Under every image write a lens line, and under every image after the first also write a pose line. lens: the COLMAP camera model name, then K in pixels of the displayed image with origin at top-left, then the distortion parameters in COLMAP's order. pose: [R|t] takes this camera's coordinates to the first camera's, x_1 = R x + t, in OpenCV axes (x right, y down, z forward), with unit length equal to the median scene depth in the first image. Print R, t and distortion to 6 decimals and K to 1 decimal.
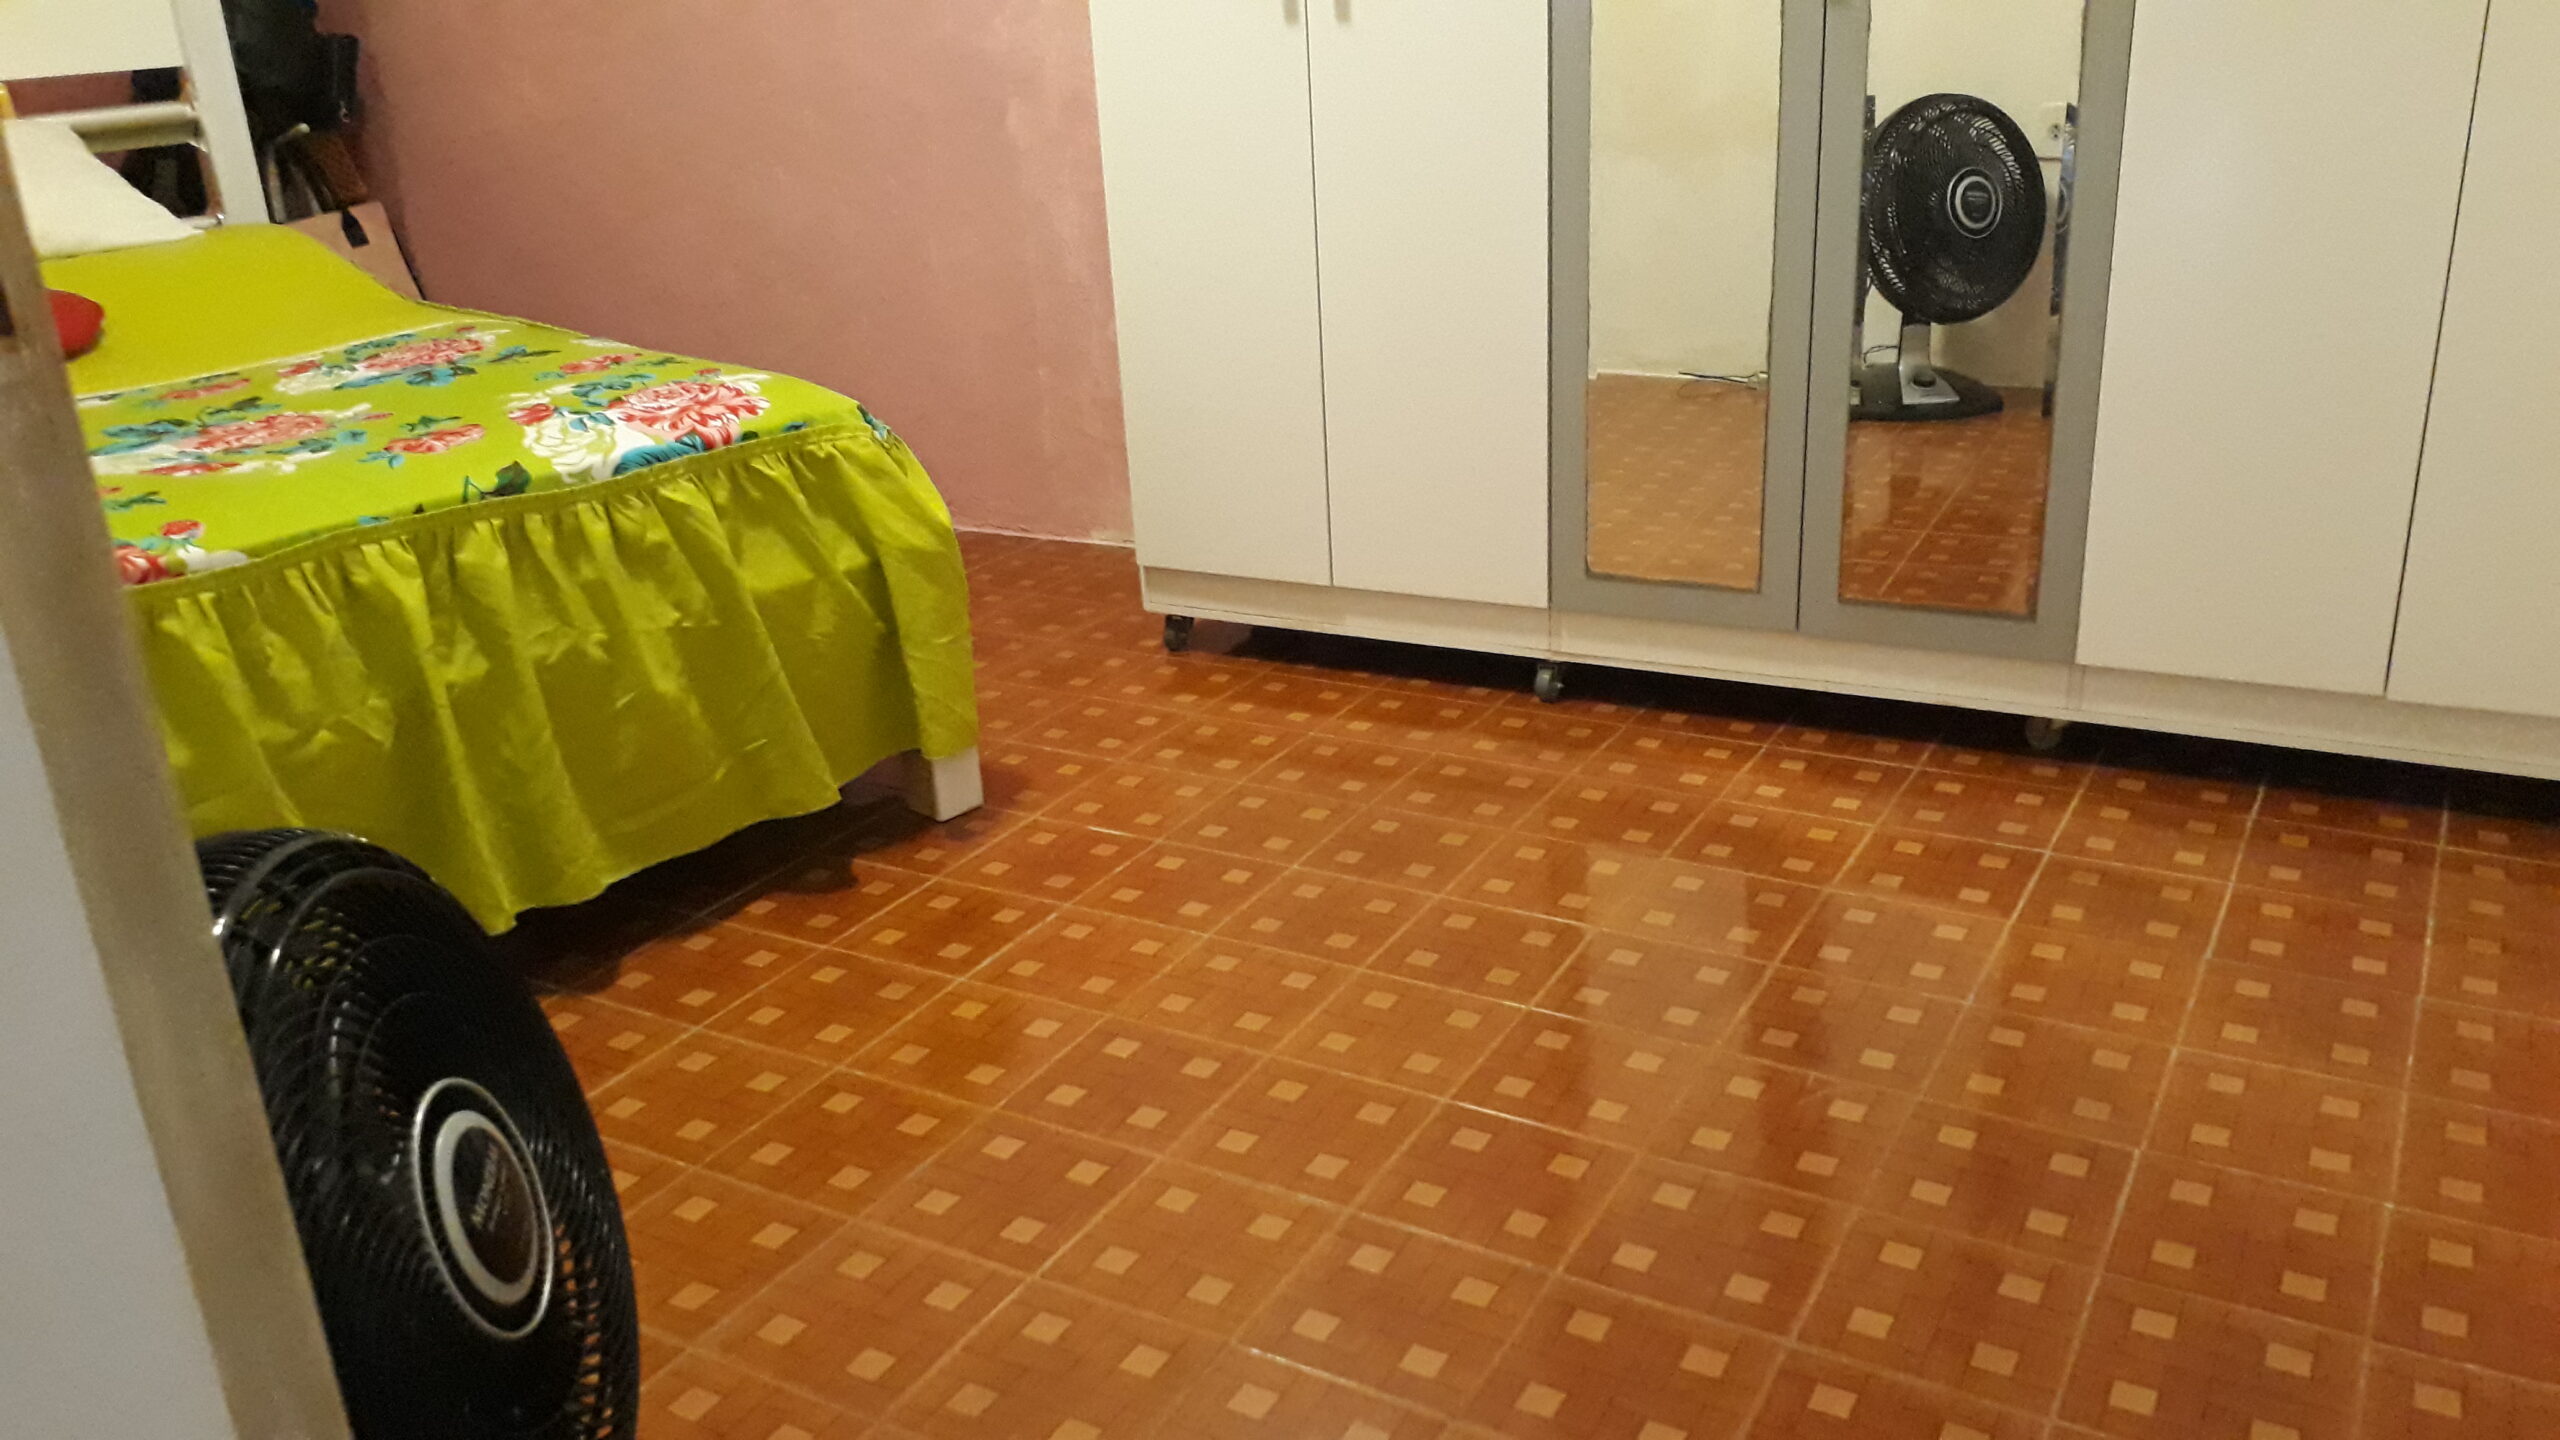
lens RADIAL K [[2017.2, 0, 1344.4], [0, 2017.2, 726.8], [0, 0, 1]] dist [0.045893, -0.113333]
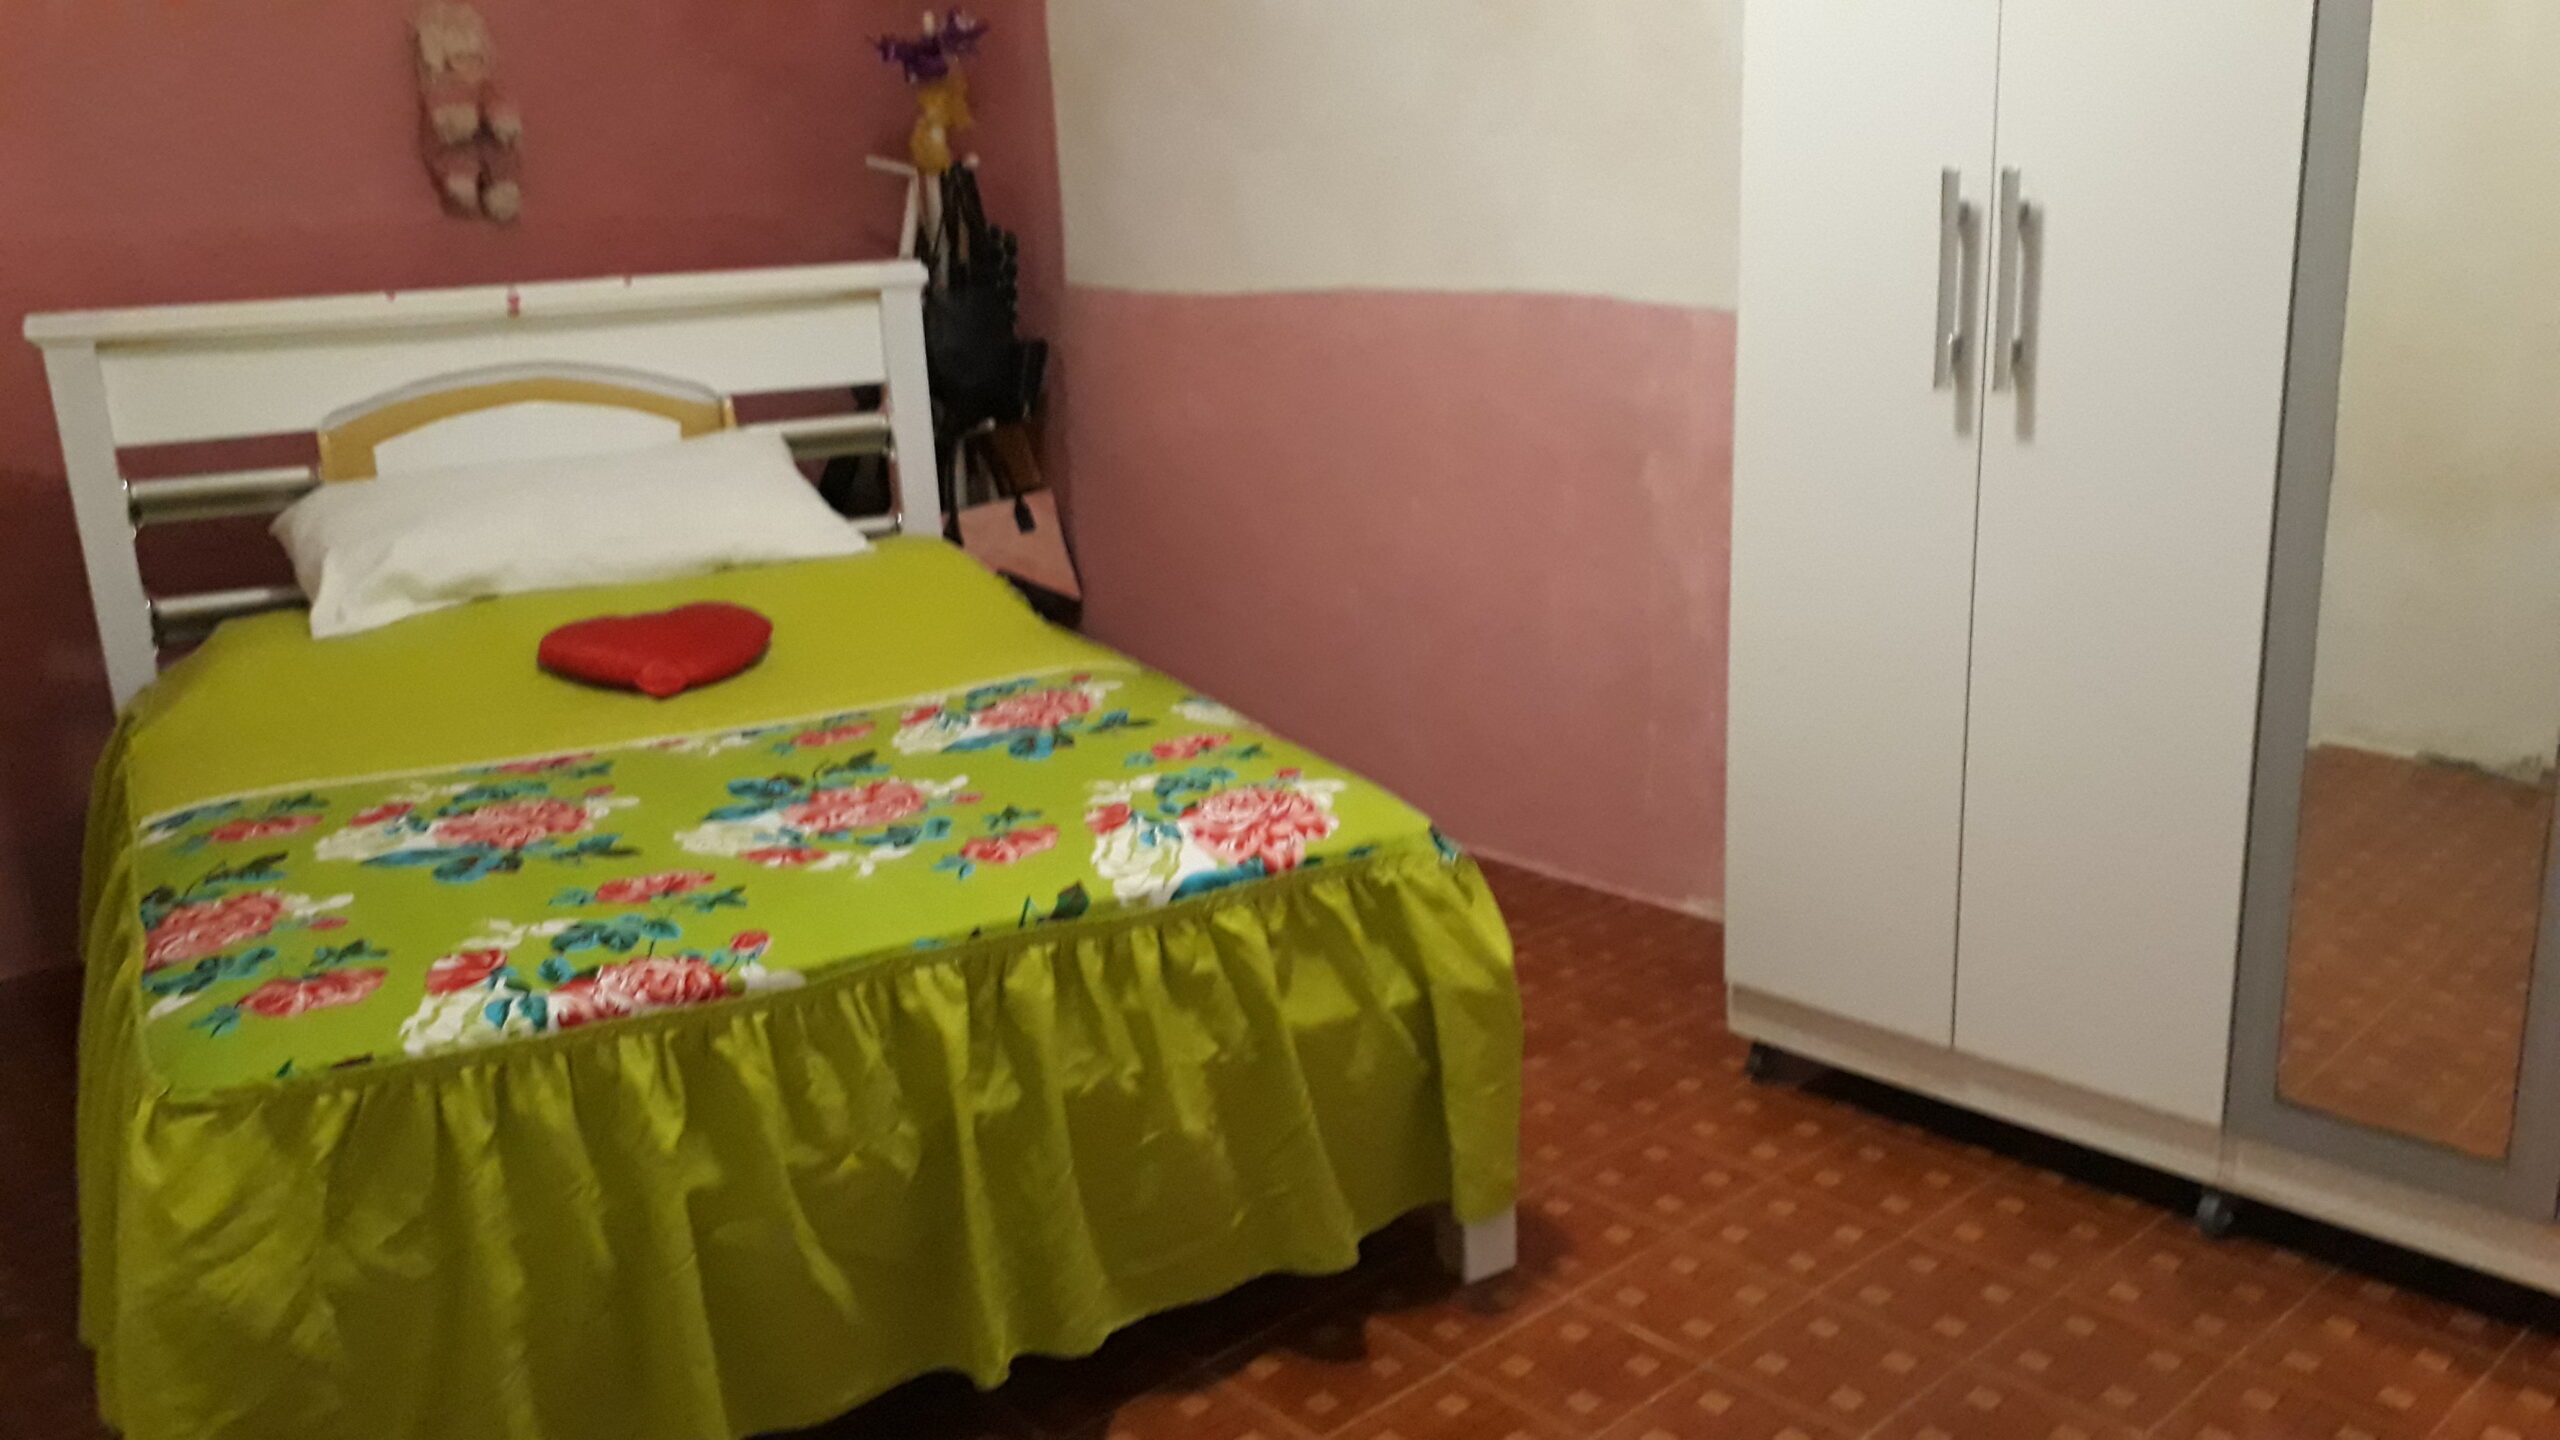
lens RADIAL K [[2023.9, 0, 1307.7], [0, 2023.9, 720.3], [0, 0, 1]] dist [0.233539, -0.641925]
pose [[0.943552, 0.092696, -0.317989, 0.001913], [-0.124309, 0.988968, -0.080564, -0.131018], [0.307013, 0.115545, 0.944665, 0.086521]]
